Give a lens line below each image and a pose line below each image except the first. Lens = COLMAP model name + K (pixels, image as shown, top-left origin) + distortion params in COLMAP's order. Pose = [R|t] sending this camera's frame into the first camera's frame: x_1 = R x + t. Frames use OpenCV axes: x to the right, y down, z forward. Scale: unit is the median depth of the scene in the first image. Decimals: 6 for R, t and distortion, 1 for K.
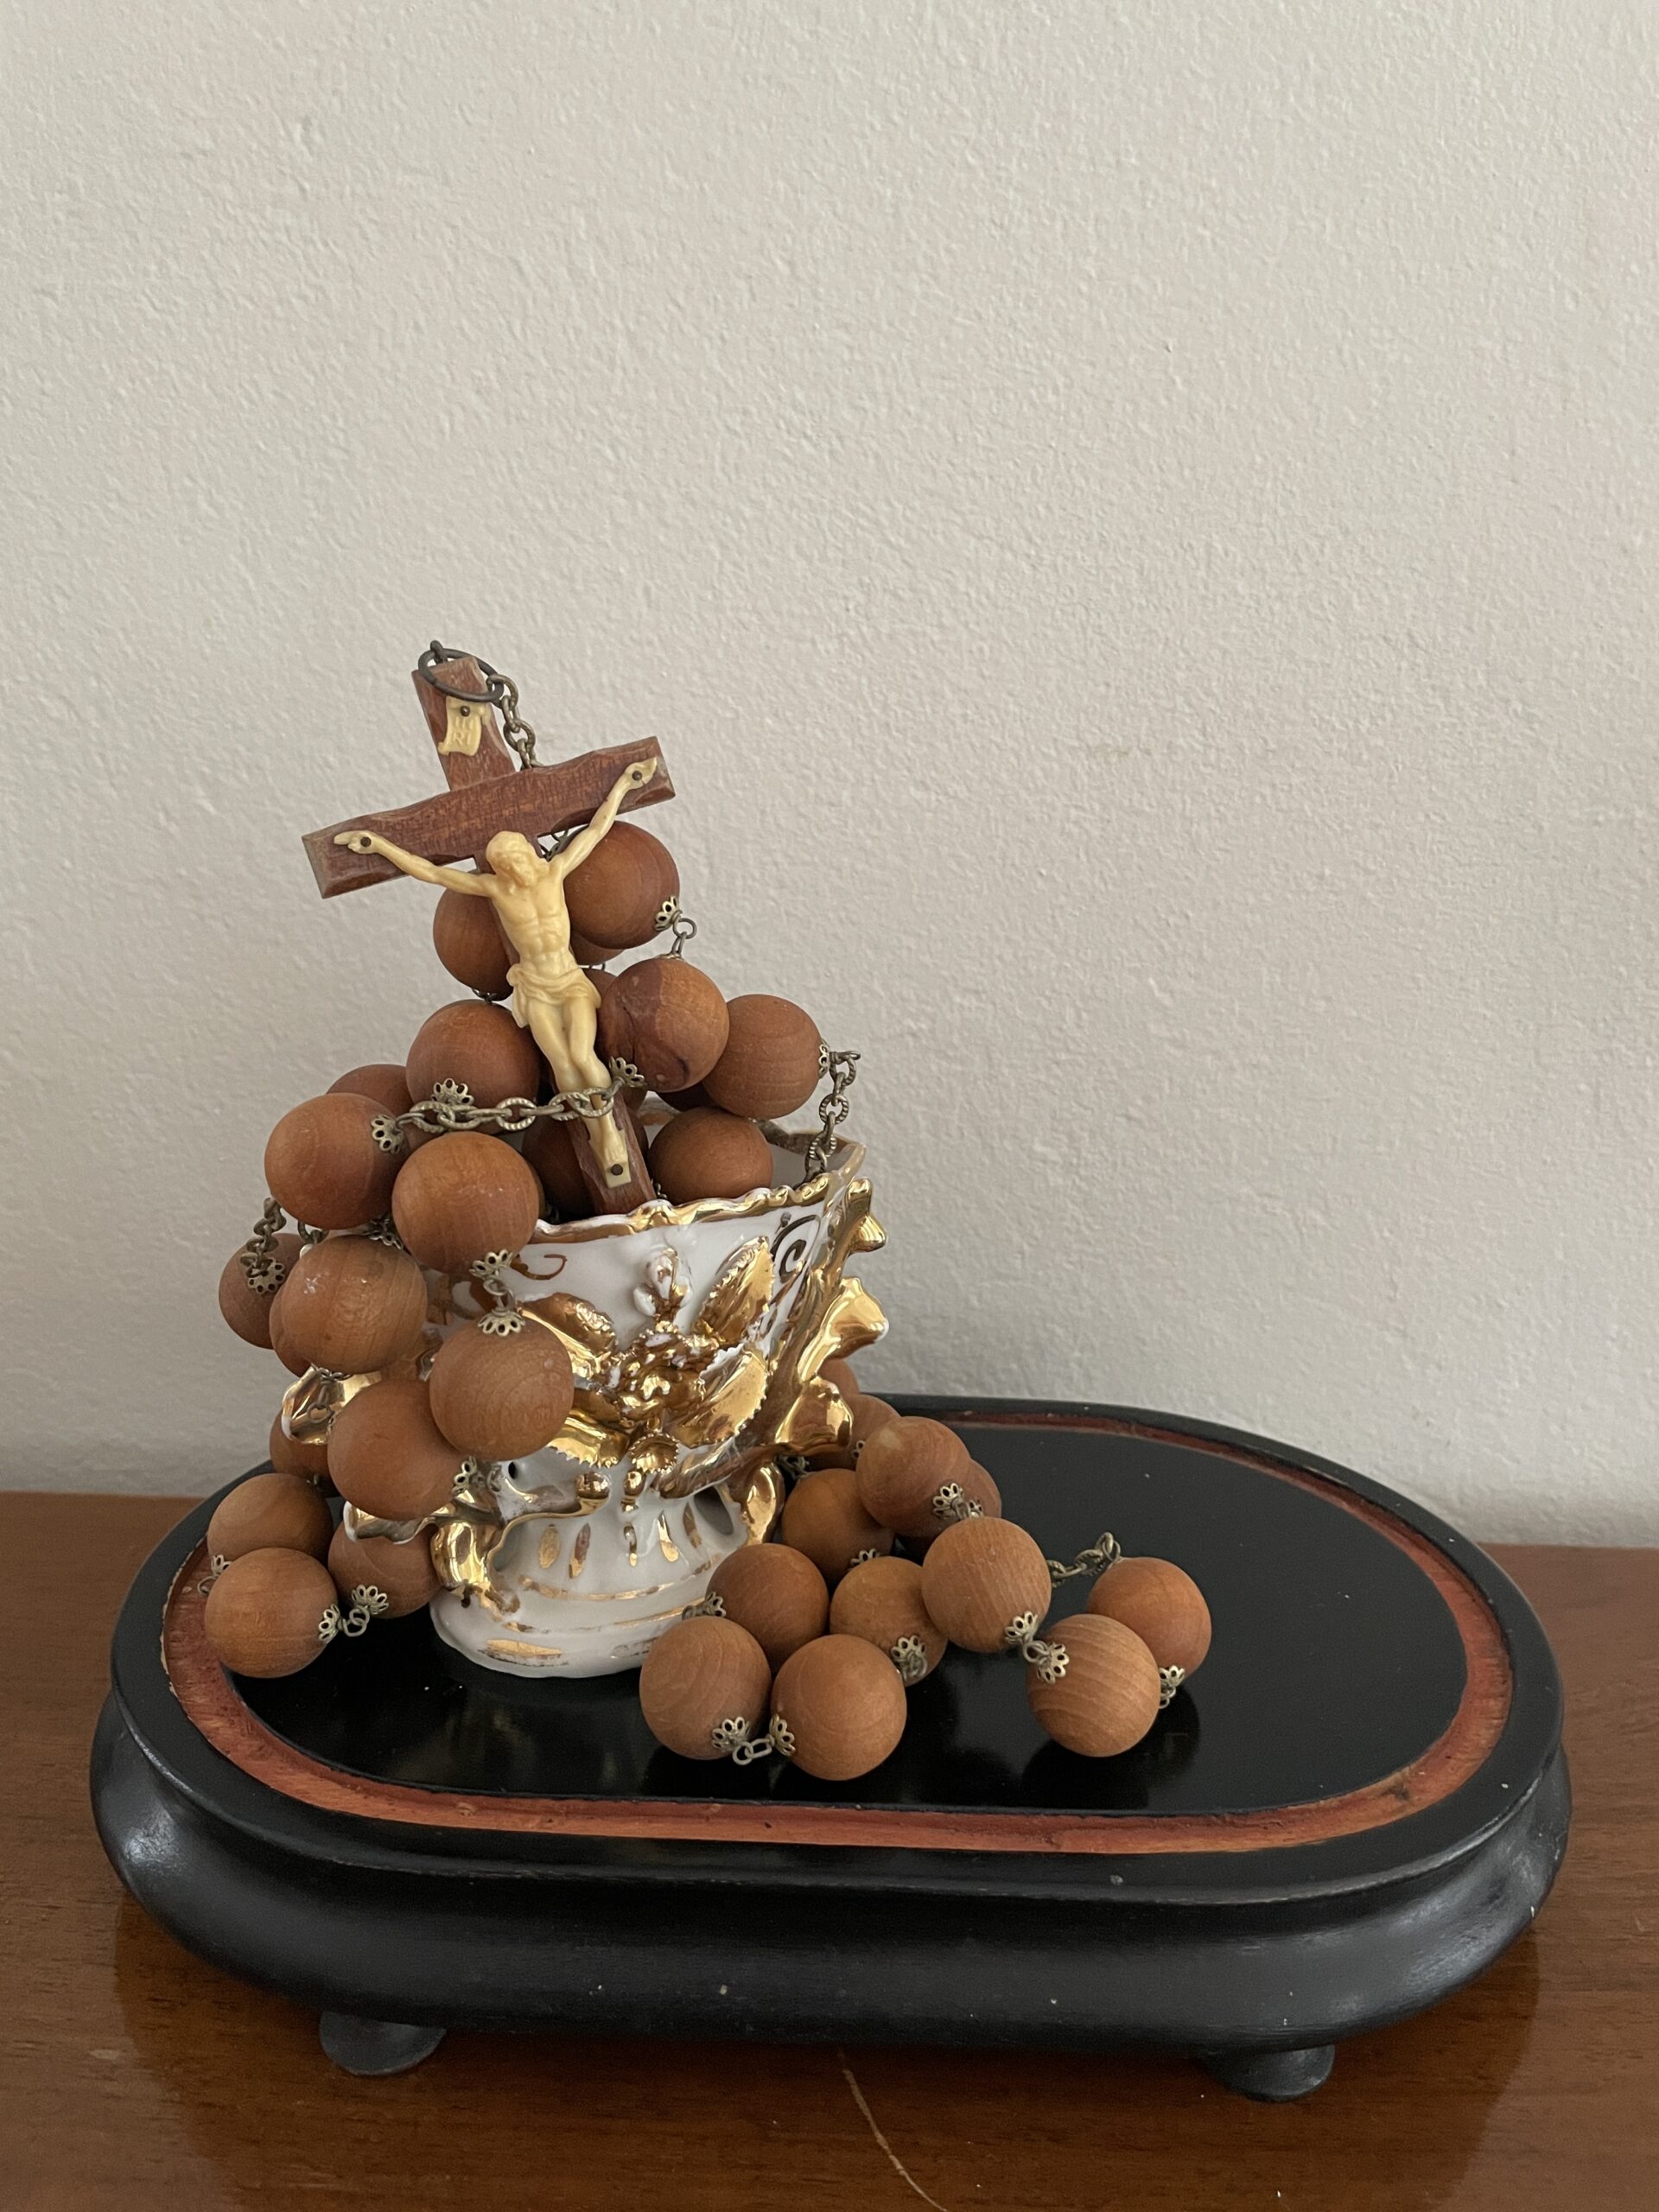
lens RADIAL K [[1704.8, 0, 825.6], [0, 1704.8, 1100.3], [0, 0, 1]] dist [0.052638, -0.107399]
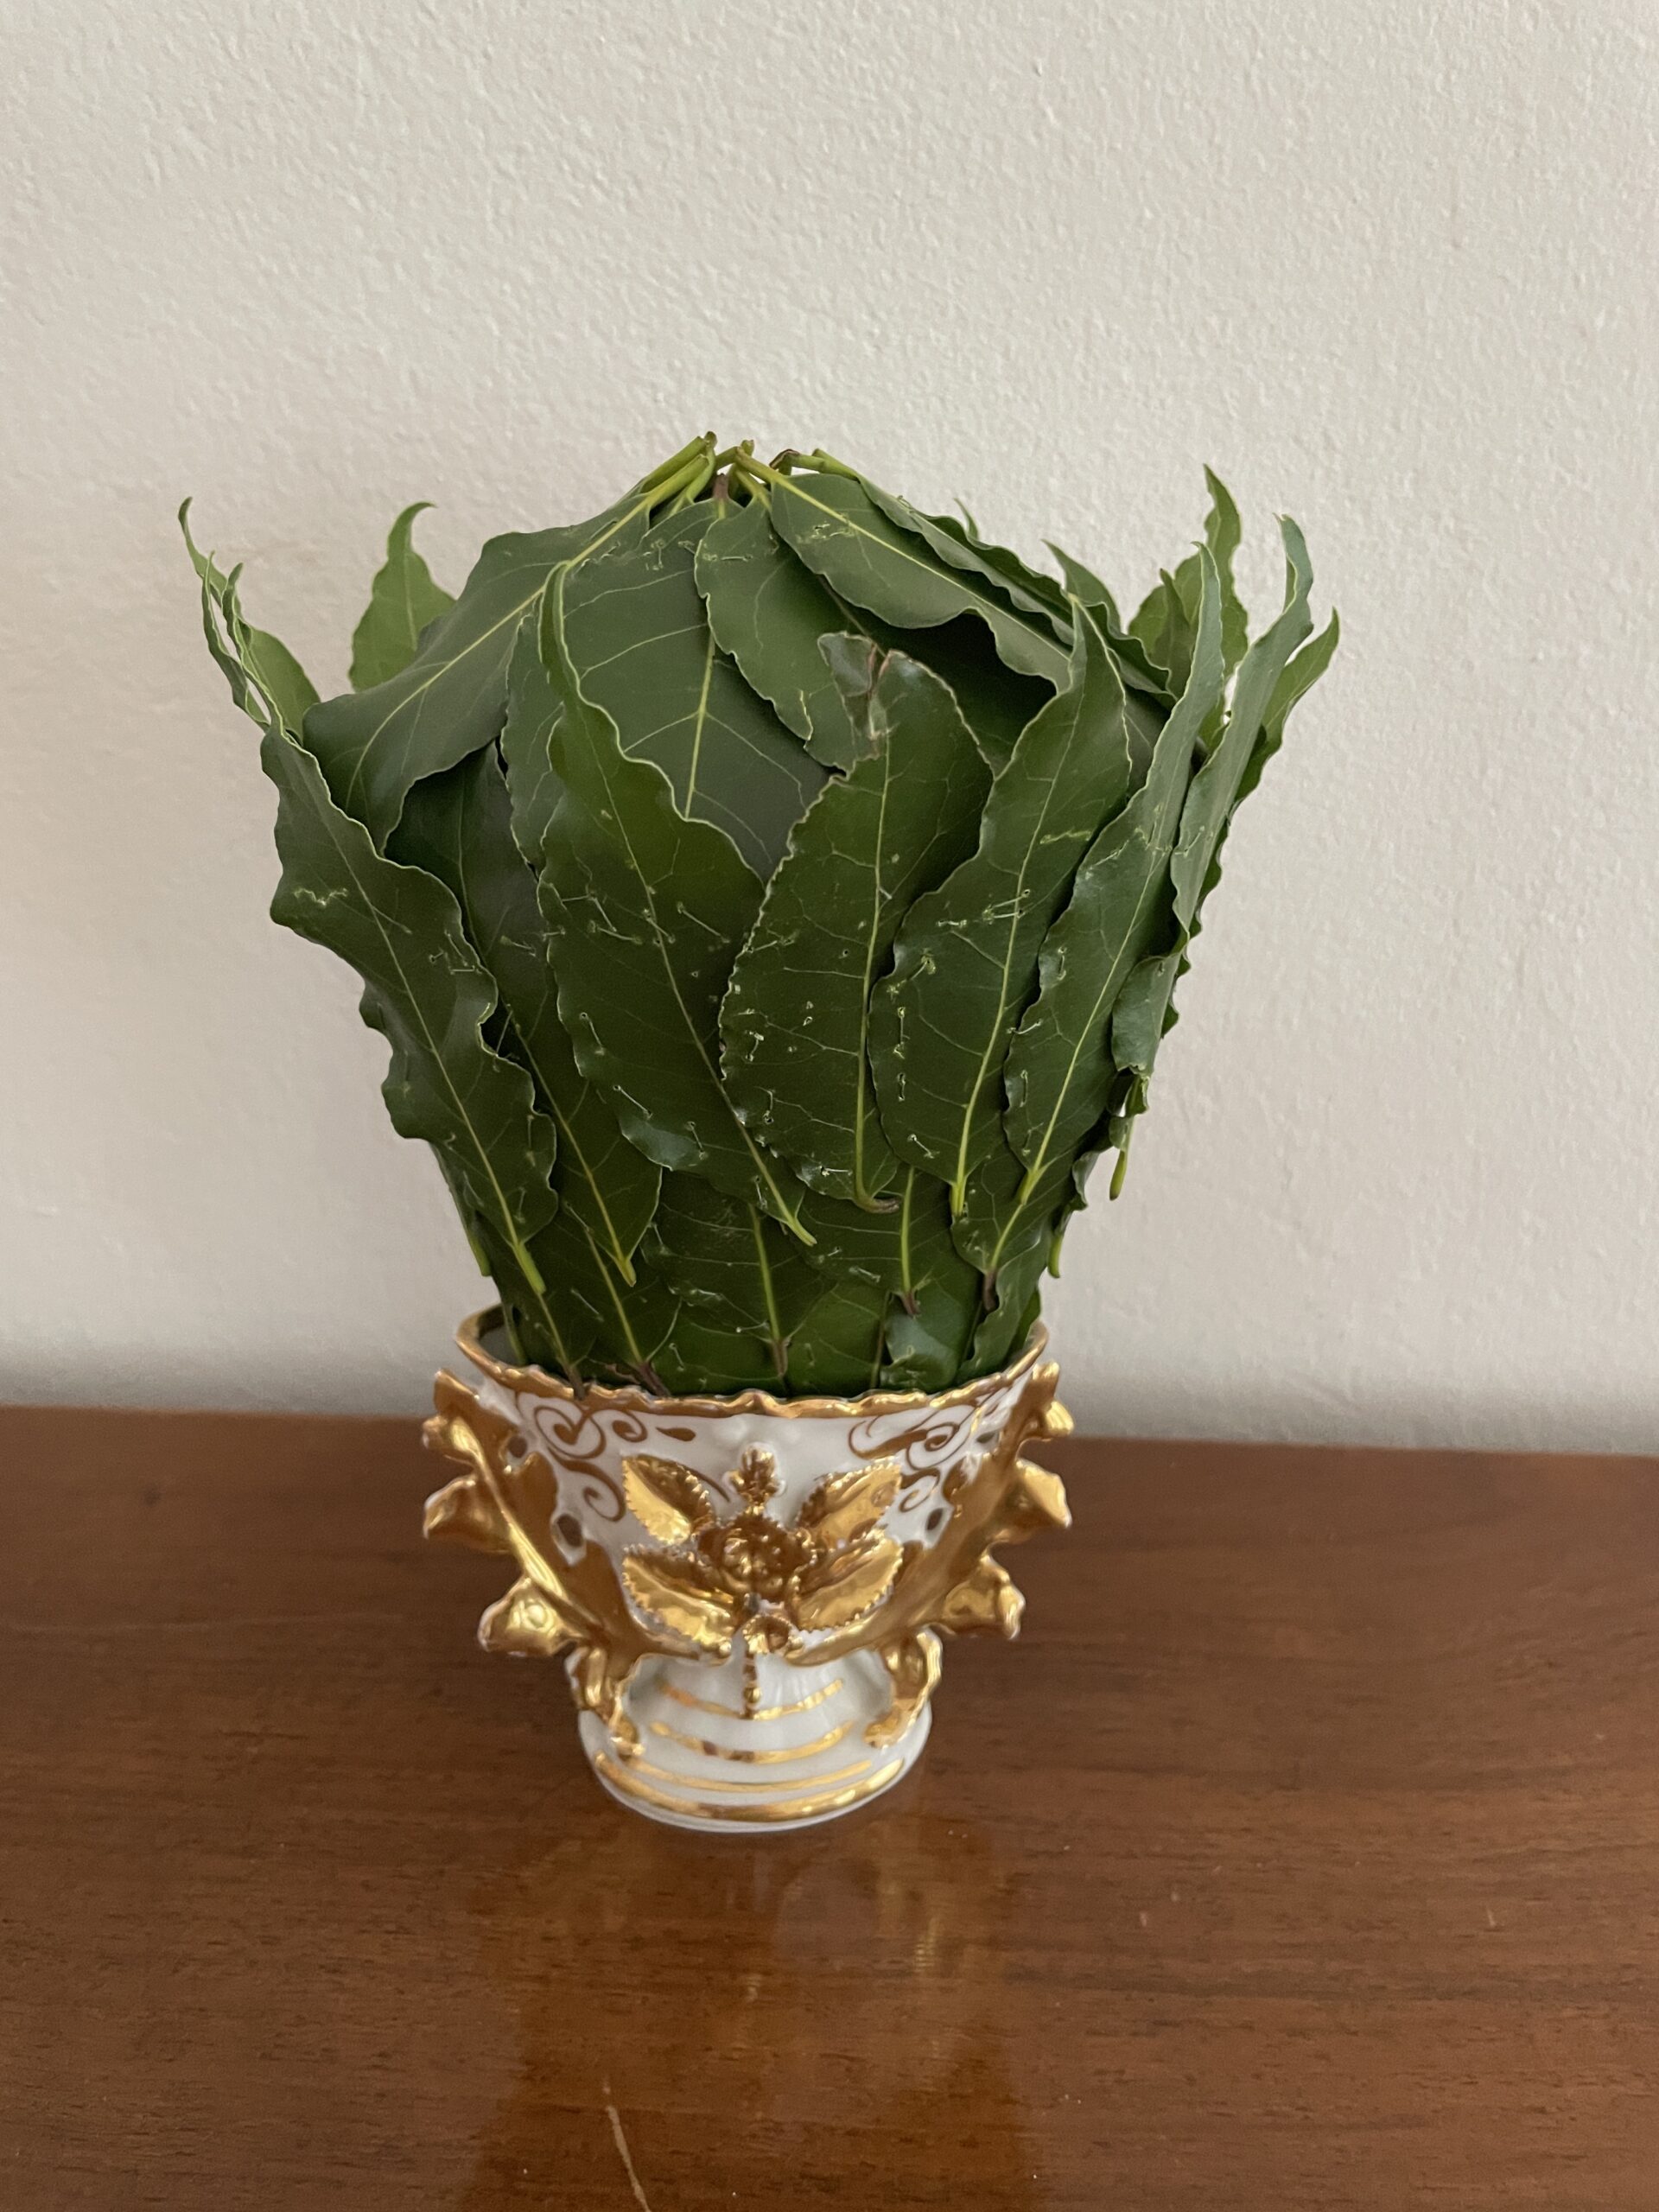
lens RADIAL K [[1704.8, 0, 840.2], [0, 1704.8, 1101.2], [0, 0, 1]] dist [0.052638, -0.107399]
pose [[0.999866, -0.003964, 0.015899, 0.089384], [0.001513, 0.988479, 0.151350, -0.077404], [-0.016316, -0.151306, 0.988352, 0.124601]]
